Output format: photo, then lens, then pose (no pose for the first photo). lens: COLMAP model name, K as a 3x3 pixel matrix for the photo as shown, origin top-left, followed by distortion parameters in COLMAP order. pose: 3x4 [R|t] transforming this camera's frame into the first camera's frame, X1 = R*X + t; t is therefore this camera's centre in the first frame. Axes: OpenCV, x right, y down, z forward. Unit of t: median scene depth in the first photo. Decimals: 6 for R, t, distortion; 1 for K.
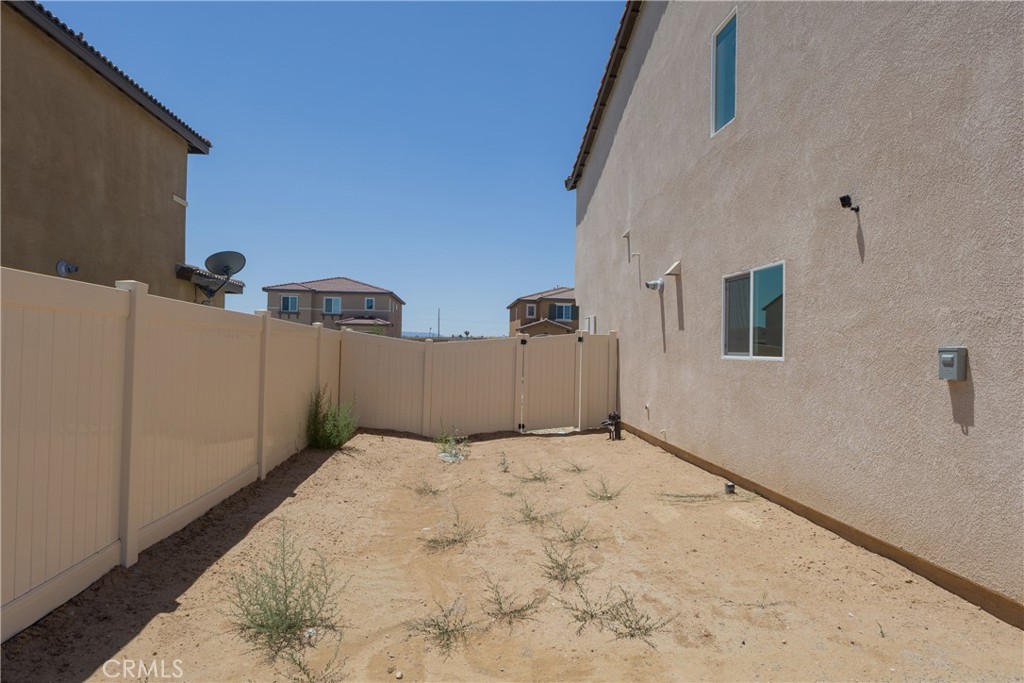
lens RADIAL K [[570.4, 0, 506.8], [0, 570.4, 340.6], [0, 0, 1]] dist [-0.004211, 0.000659]
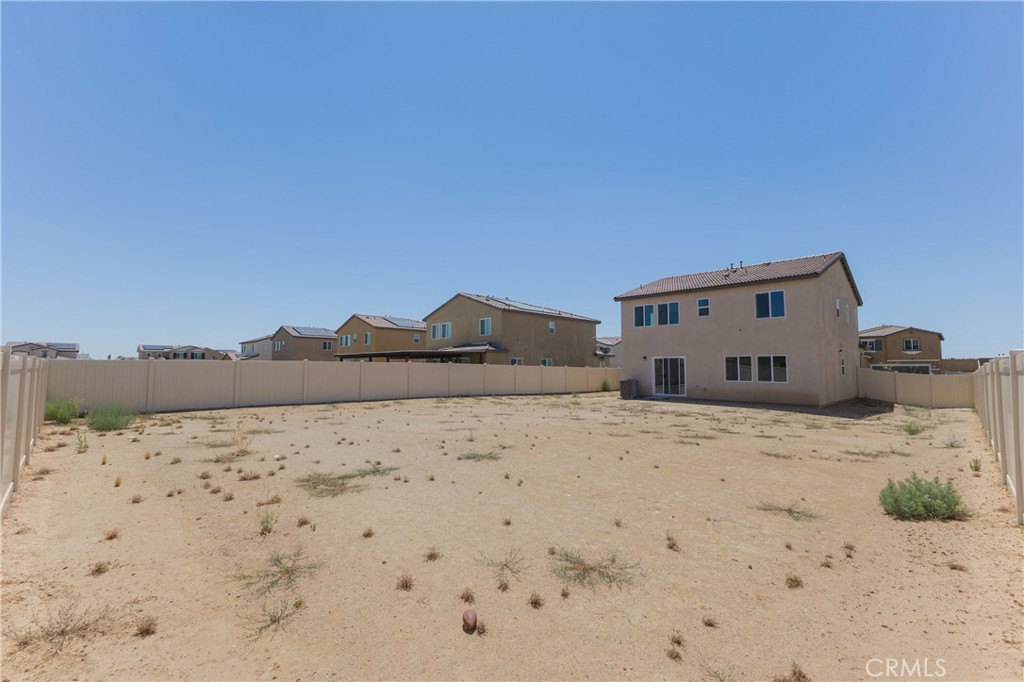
lens RADIAL K [[452.2, 0, 510.3], [0, 452.2, 340.4], [0, 0, 1]] dist [0.004414, 0.000384]
pose [[0.627079, -0.065074, -0.776233, 0.451436], [0.018445, 0.997465, -0.068720, -0.001859], [0.778737, 0.028775, 0.626690, -0.437642]]
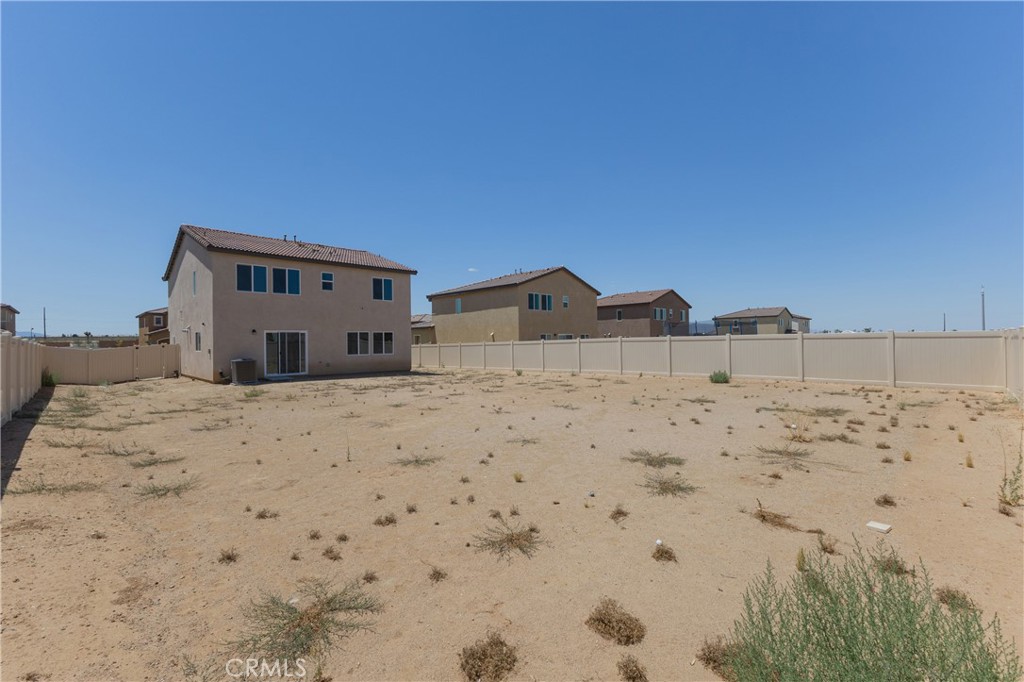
lens RADIAL K [[448.8, 0, 527.2], [0, 448.8, 341.0], [0, 0, 1]] dist [0.006288, -0.004064]
pose [[0.758546, -0.027501, 0.651038, 0.010474], [0.017954, 0.999612, 0.021306, -0.011260], [-0.651372, -0.004473, 0.758746, -0.472272]]
